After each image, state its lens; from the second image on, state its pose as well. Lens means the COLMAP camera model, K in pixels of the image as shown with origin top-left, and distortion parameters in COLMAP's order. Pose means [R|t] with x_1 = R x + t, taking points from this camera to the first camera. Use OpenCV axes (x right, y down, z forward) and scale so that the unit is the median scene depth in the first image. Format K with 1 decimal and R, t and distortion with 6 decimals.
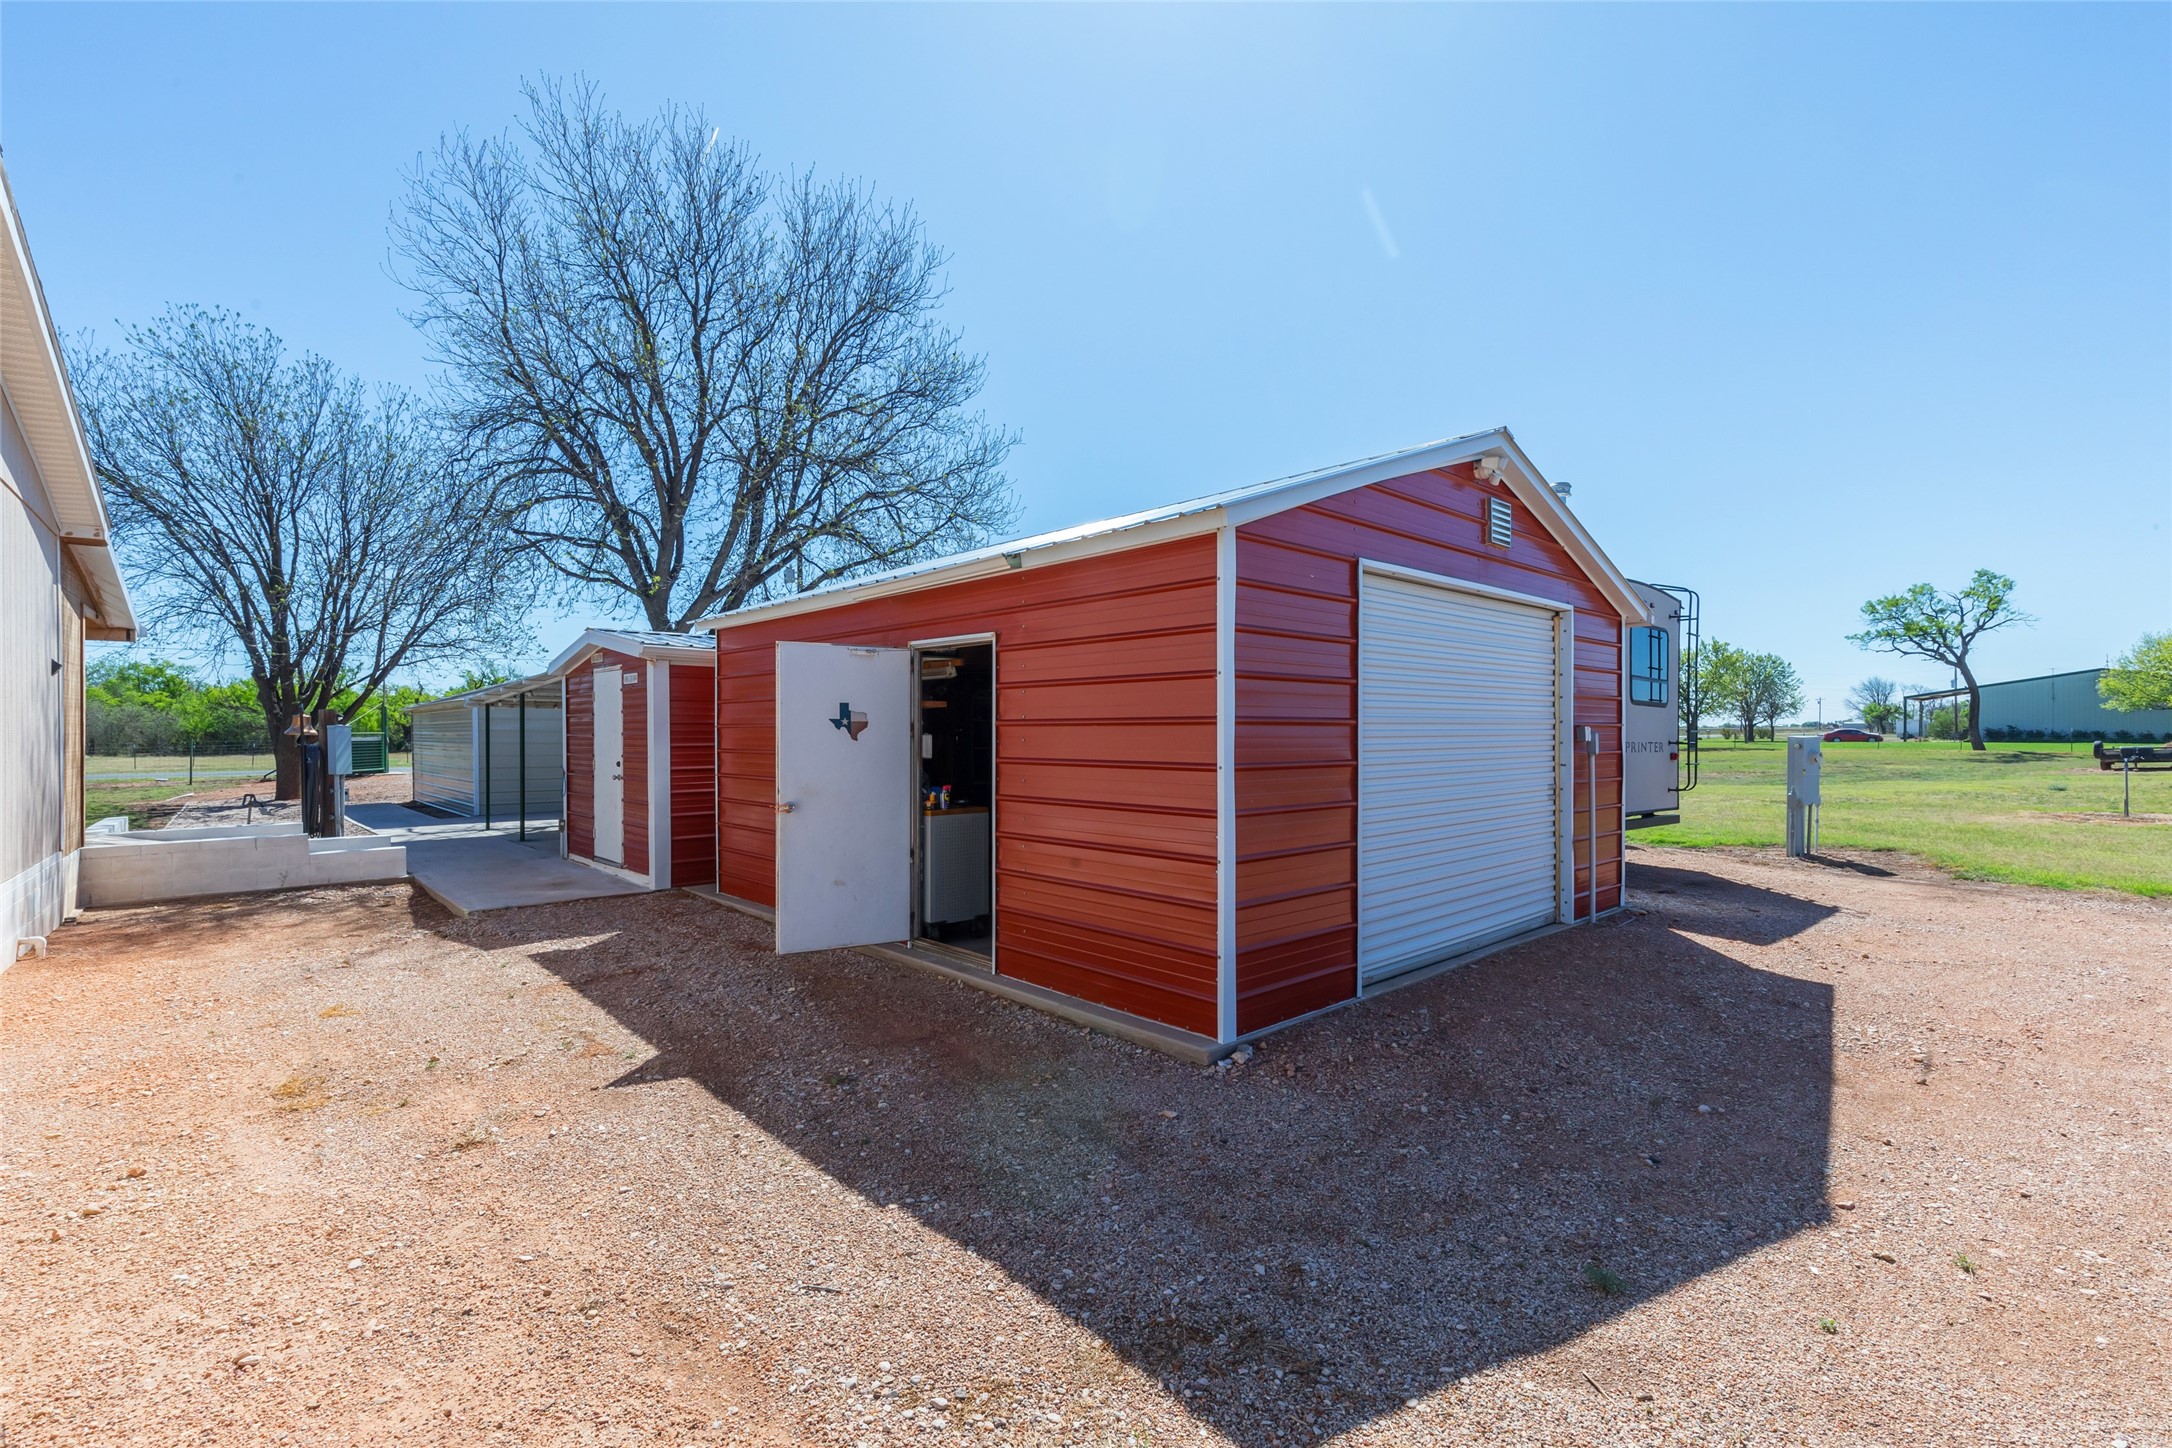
lens RADIAL K [[972.9, 0, 1086.0], [0, 972.9, 724.0], [0, 0, 1]] dist [0.000006, 0.000058]
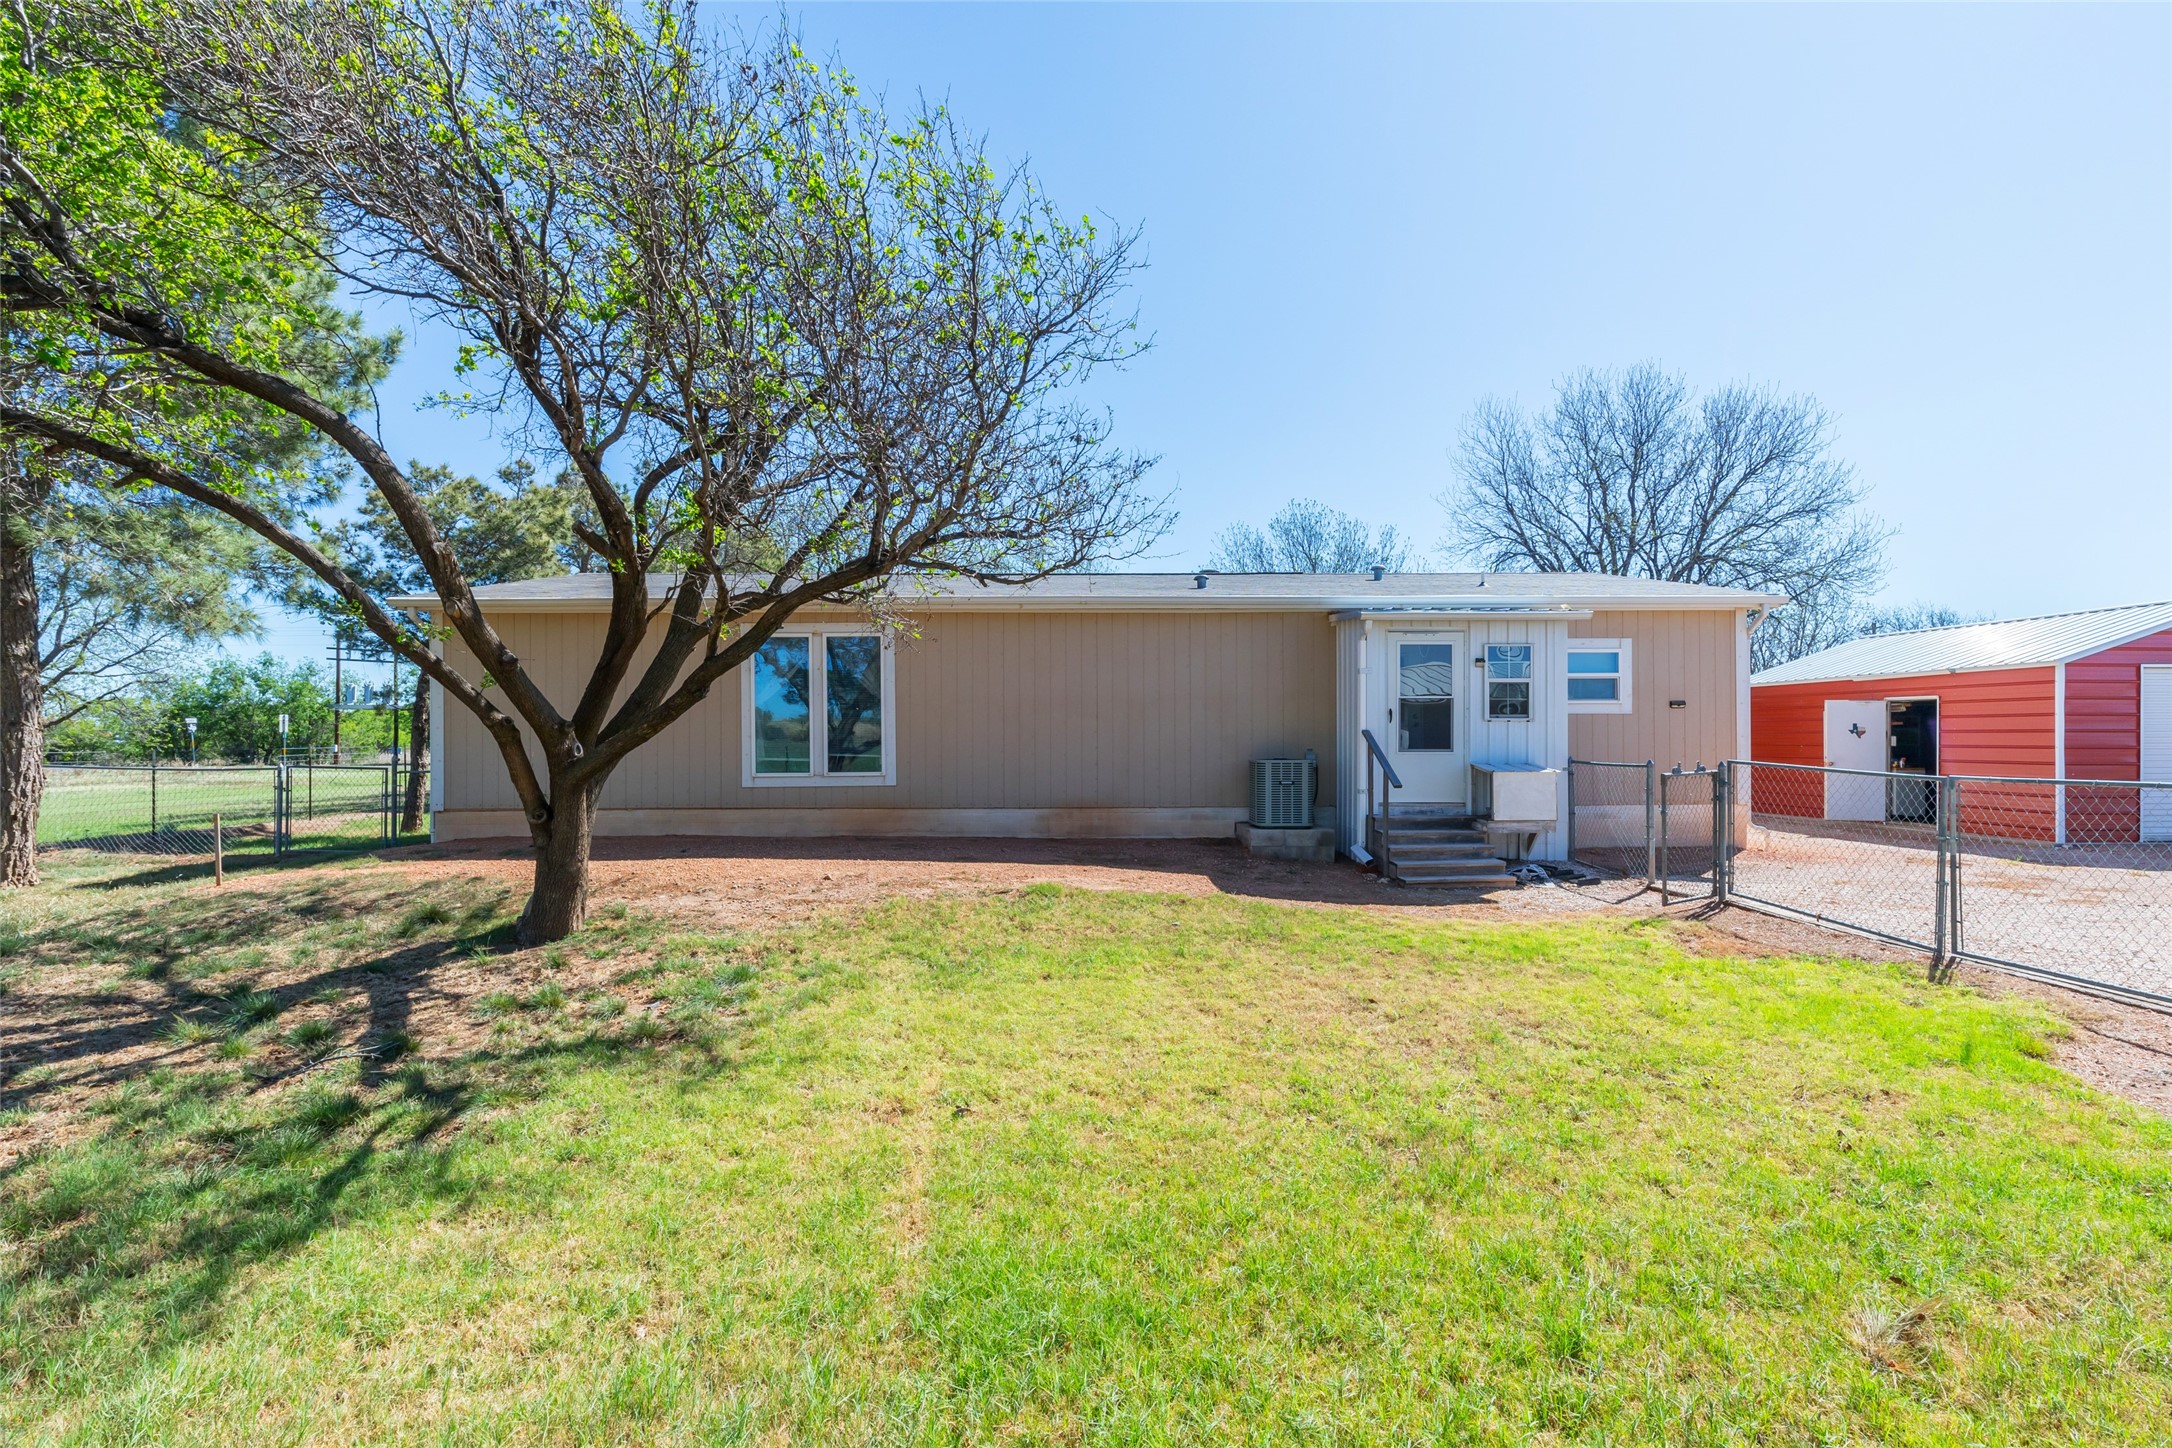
lens RADIAL K [[972.9, 0, 1086.0], [0, 972.9, 724.0], [0, 0, 1]] dist [0.000006, 0.000058]
pose [[0.762514, 0.000097, -0.646972, -0.136089], [-0.005432, 0.999966, -0.006253, 0.006339], [0.646949, 0.008282, 0.762488, -2.205964]]
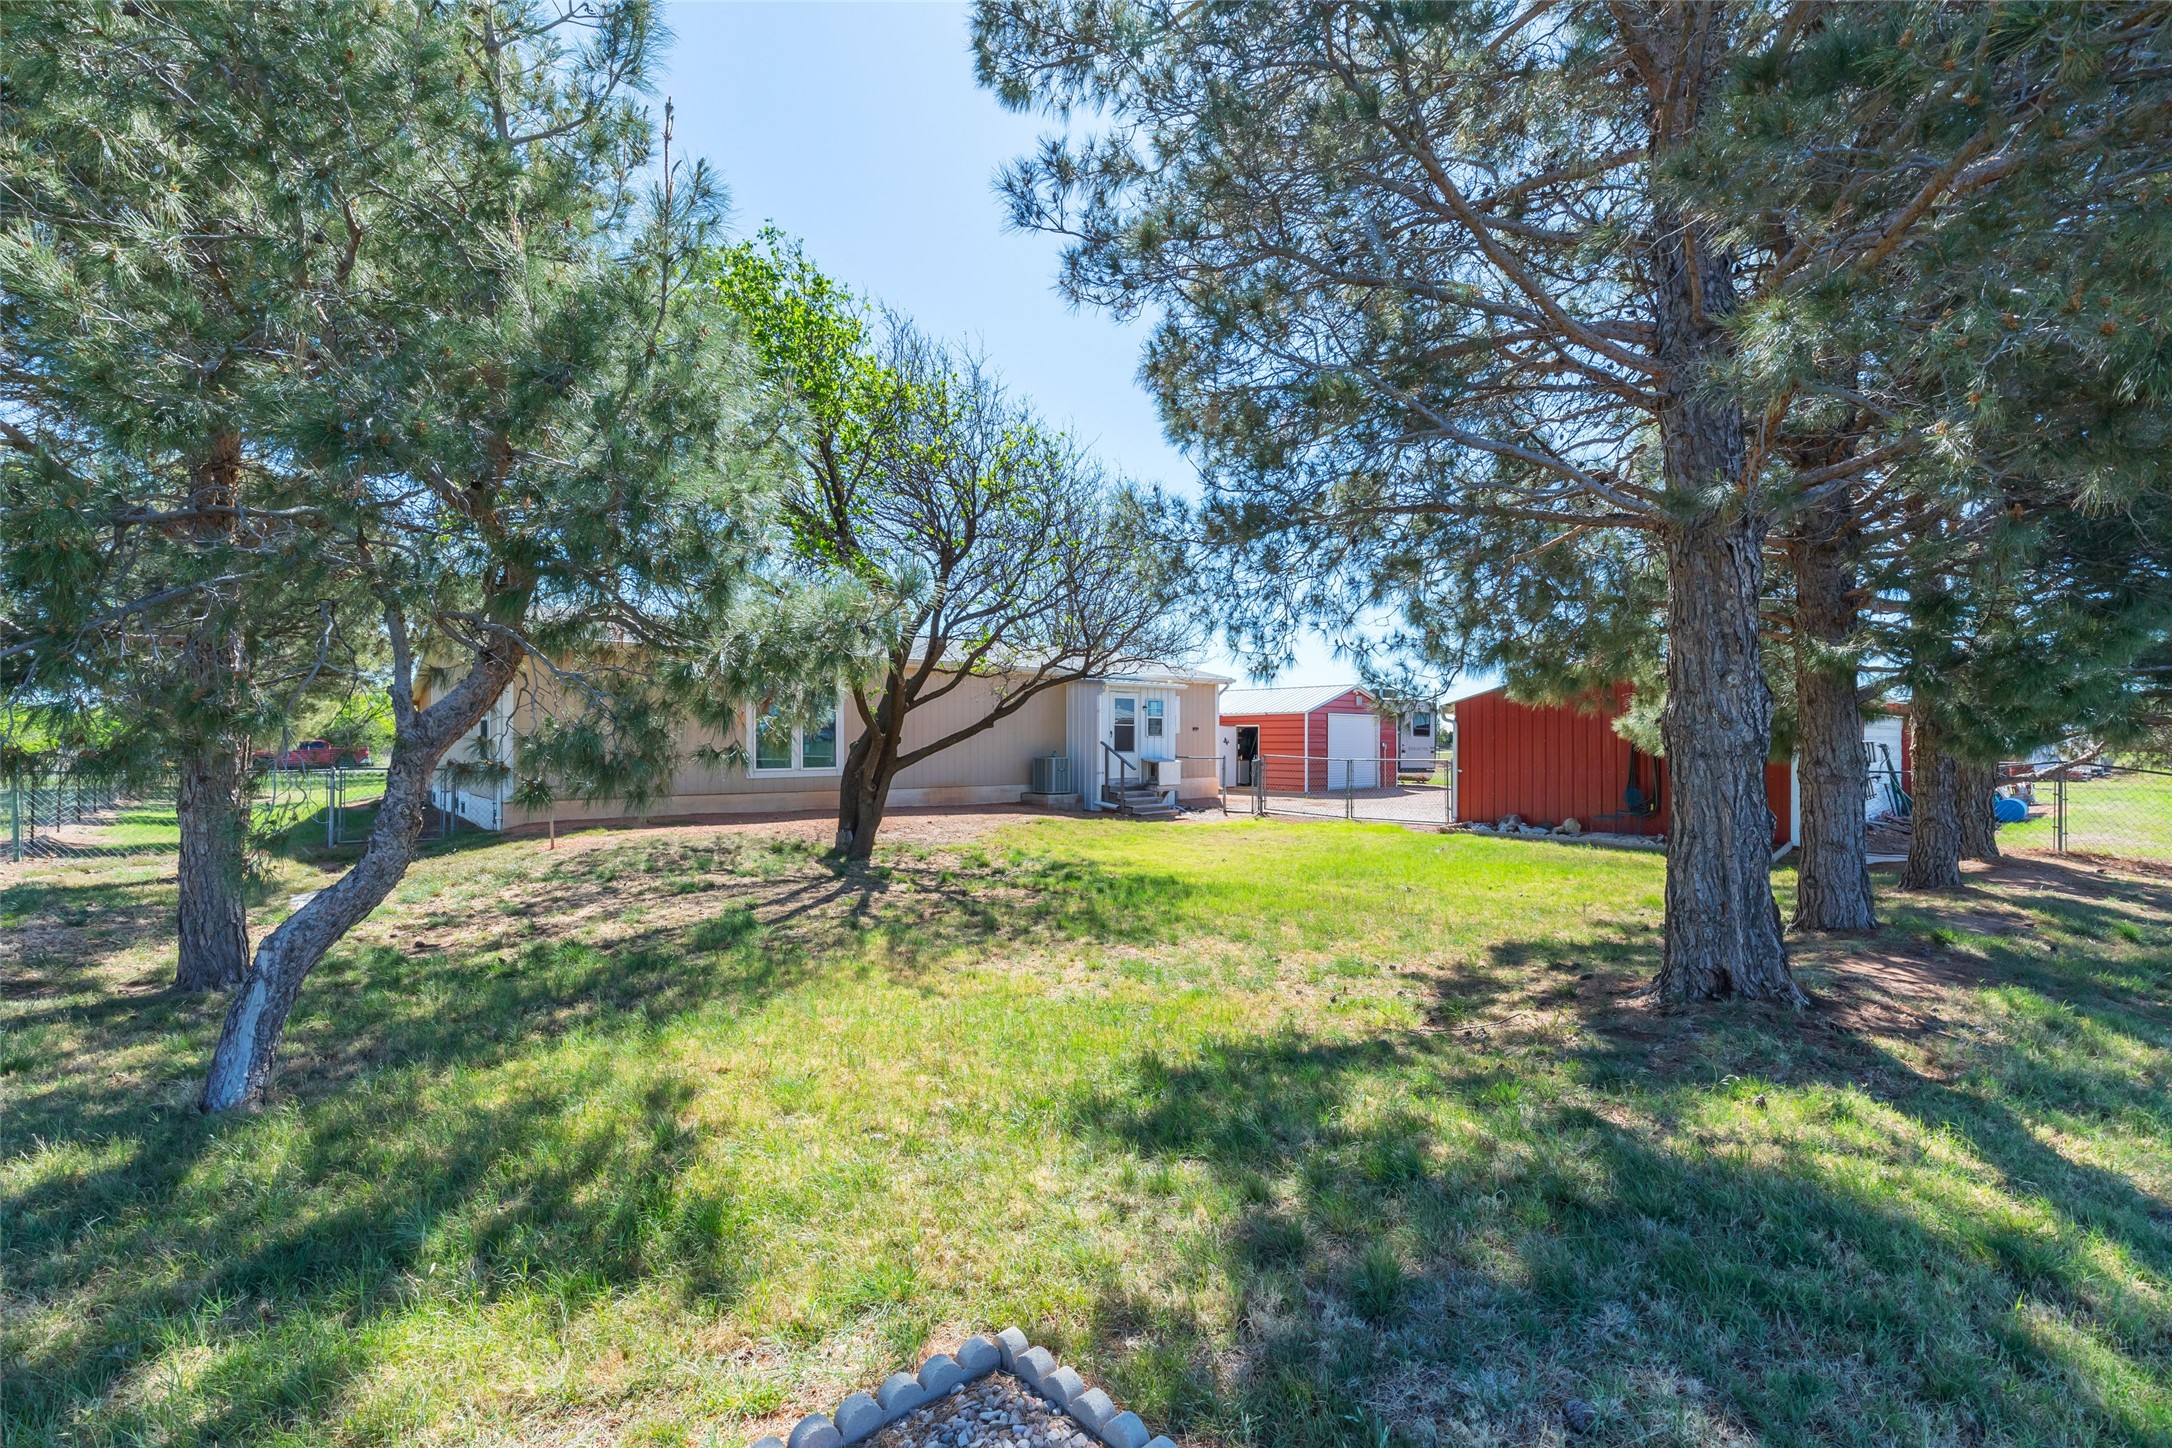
lens RADIAL K [[972.9, 0, 1086.0], [0, 972.9, 724.0], [0, 0, 1]] dist [0.000006, 0.000058]
pose [[0.999940, 0.010847, -0.001648, -0.956056], [-0.010875, 0.999783, -0.017741, 0.005099], [0.001456, 0.017758, 0.999841, -3.995302]]
